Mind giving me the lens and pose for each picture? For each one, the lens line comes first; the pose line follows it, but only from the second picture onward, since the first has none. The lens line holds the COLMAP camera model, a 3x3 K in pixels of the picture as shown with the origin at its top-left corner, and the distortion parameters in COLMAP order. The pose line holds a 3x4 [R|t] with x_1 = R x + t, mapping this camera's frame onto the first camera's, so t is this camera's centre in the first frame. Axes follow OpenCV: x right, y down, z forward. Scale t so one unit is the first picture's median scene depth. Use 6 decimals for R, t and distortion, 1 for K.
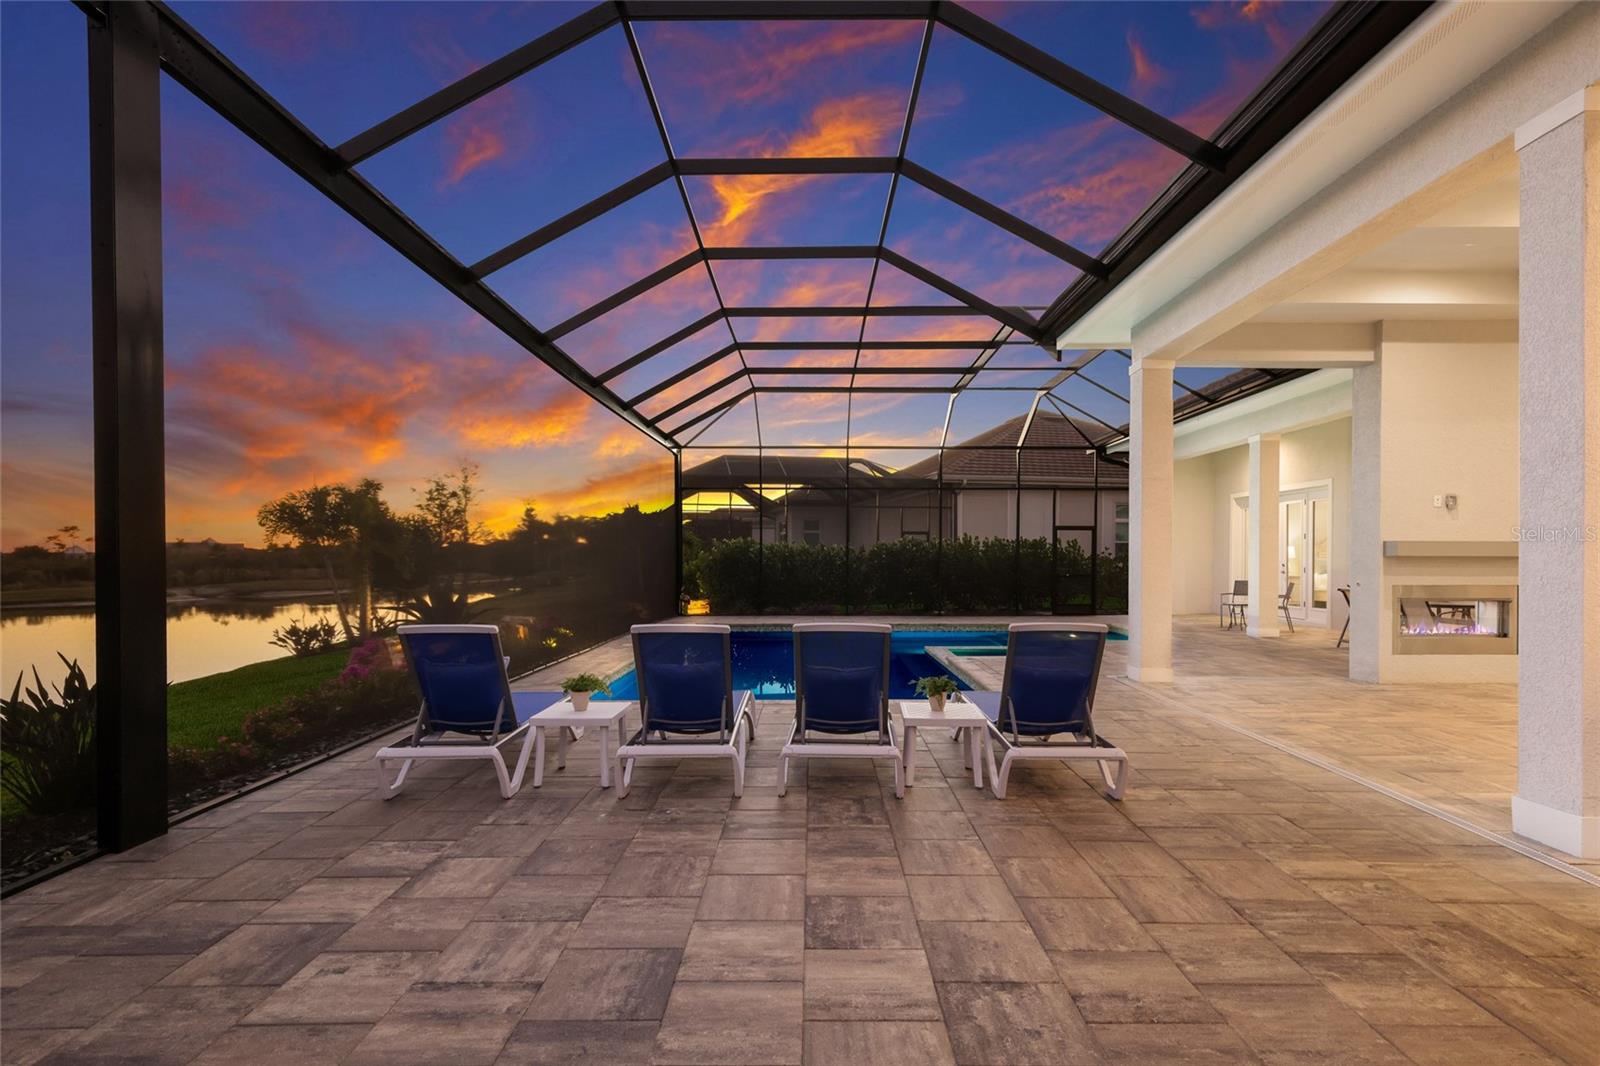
lens RADIAL K [[805.7, 0, 816.4], [0, 805.7, 558.4], [0, 0, 1]] dist [0.009411, -0.000022]
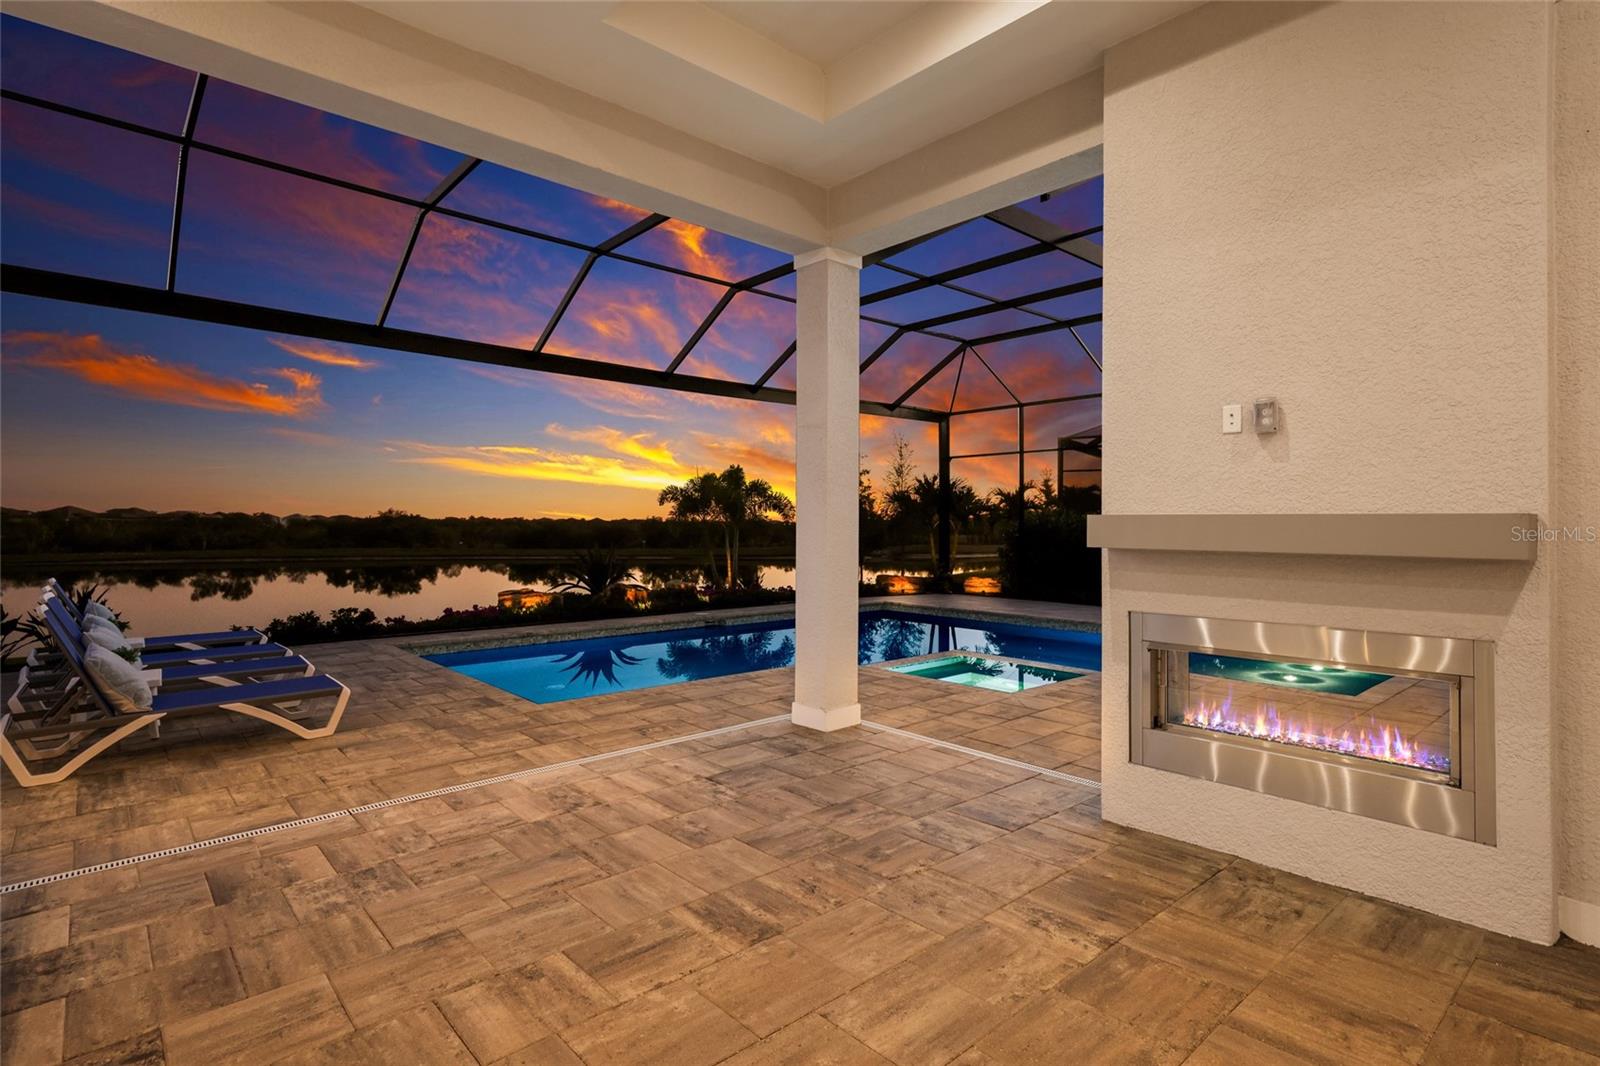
lens RADIAL K [[798.5, 0, 799.3], [0, 798.5, 518.2], [0, 0, 1]] dist [0.003456, 0.001551]
pose [[0.664712, -0.001884, -0.747097, 0.456747], [-0.005363, 0.999959, -0.007294, -0.009057], [0.747080, 0.008855, 0.664675, 0.271086]]
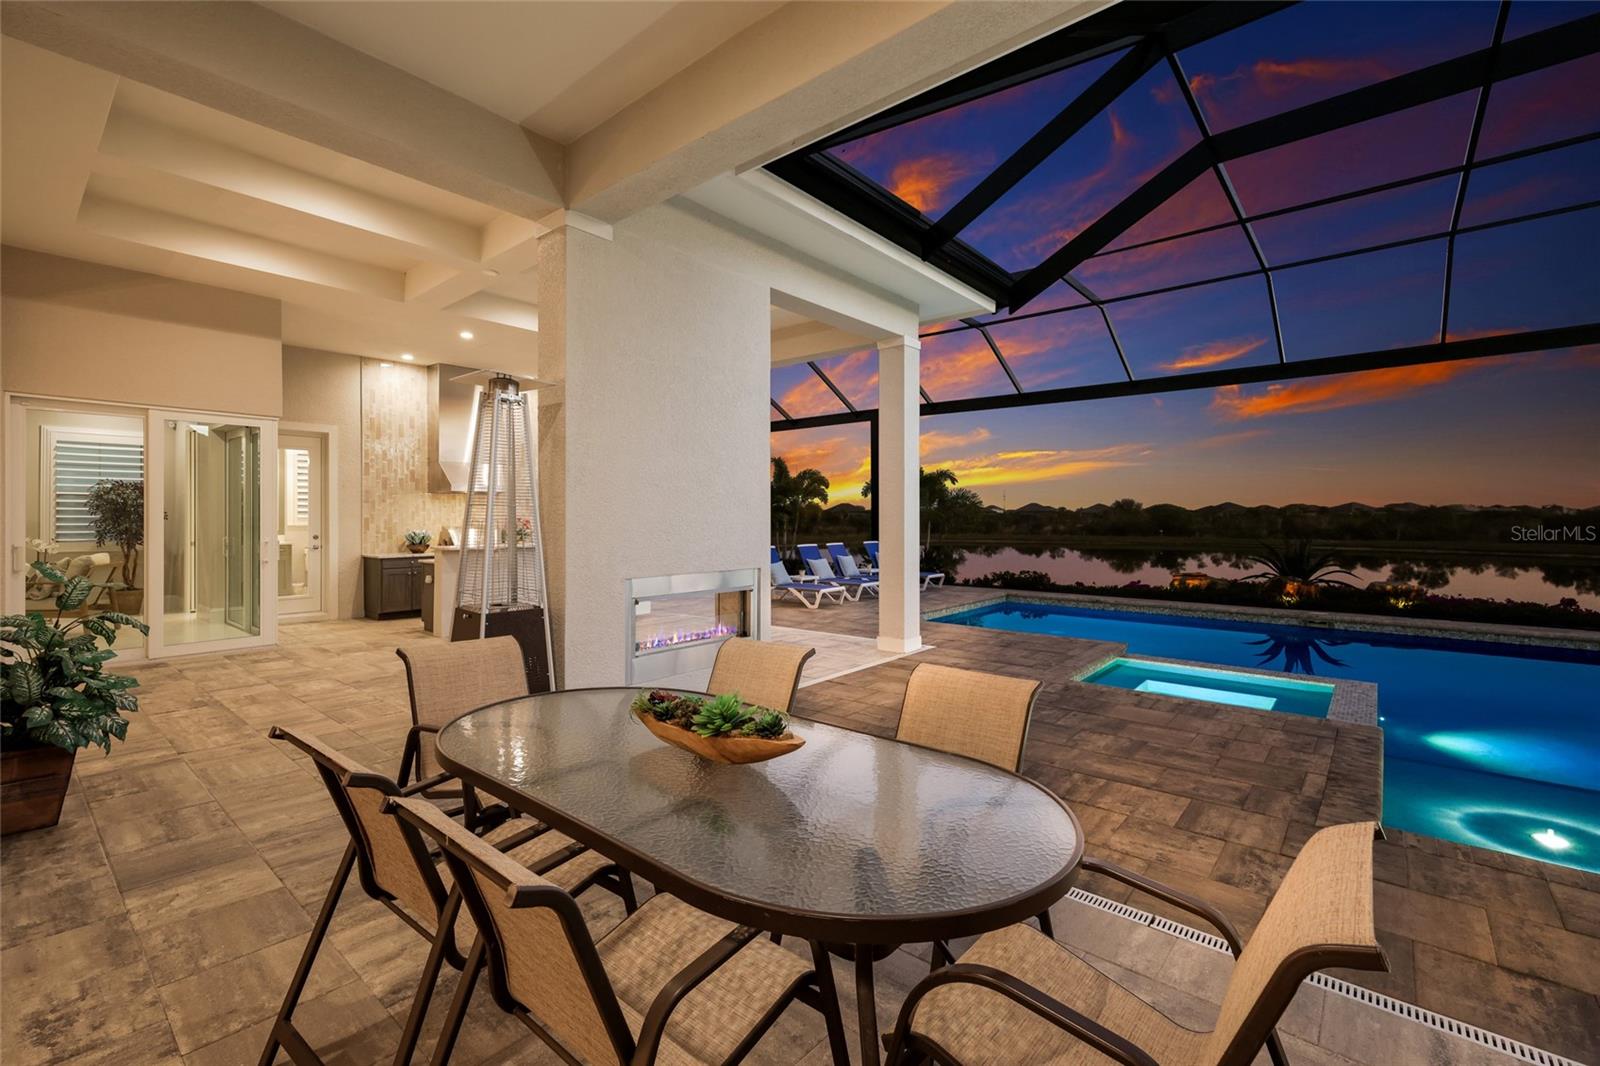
lens RADIAL K [[687.3, 0, 797.7], [0, 687.3, 518.4], [0, 0, 1]] dist [0.011080, 0.000006]
pose [[-0.650564, 0.005154, -0.759434, 0.594220], [0.001400, 0.999983, 0.005587, -0.011888], [0.759450, 0.002572, -0.650561, 0.756731]]
